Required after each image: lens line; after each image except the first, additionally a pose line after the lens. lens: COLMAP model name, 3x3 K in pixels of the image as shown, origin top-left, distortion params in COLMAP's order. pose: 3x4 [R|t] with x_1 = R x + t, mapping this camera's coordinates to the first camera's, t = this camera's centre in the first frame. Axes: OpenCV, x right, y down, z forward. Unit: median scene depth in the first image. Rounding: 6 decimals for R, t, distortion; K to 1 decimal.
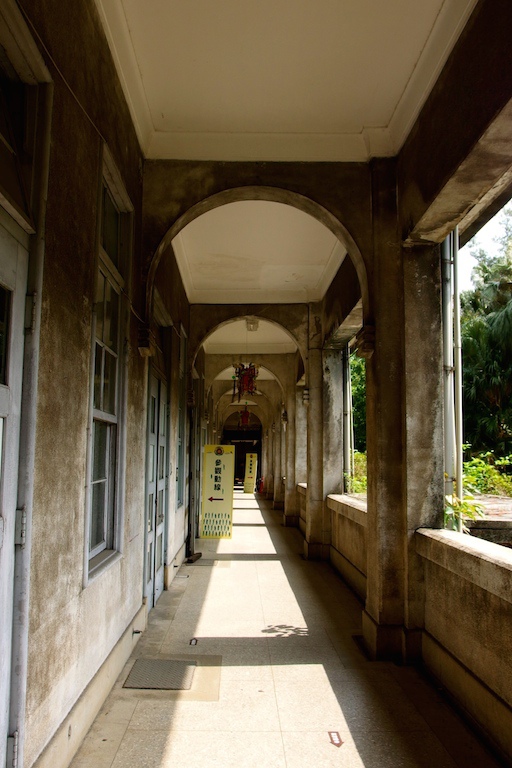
lens RADIAL K [[633.0, 0, 256.0], [0, 633.0, 384.0], [0, 0, 1]] dist [-0.075598, 0.001915]
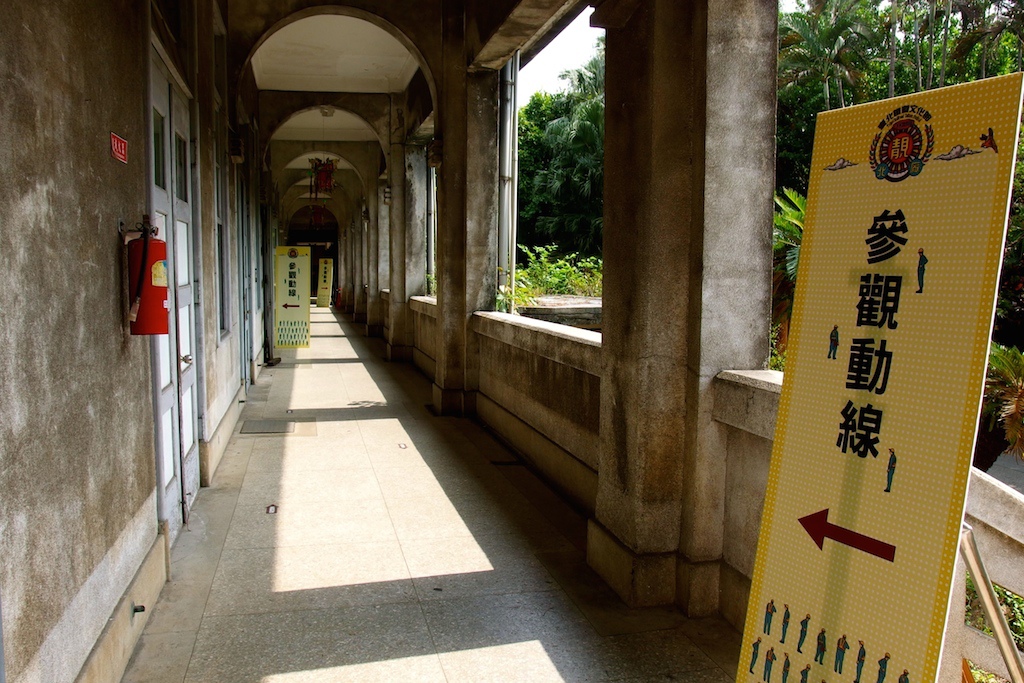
lens RADIAL K [[844.0, 0, 512.0], [0, 844.0, 341.5], [0, 0, 1]] dist [-0.075598, 0.001915]
pose [[0.977119, -0.022479, 0.211502, -0.012590], [-0.021009, 0.979336, 0.201144, -0.026247], [-0.211653, -0.200985, 0.956456, -0.342756]]
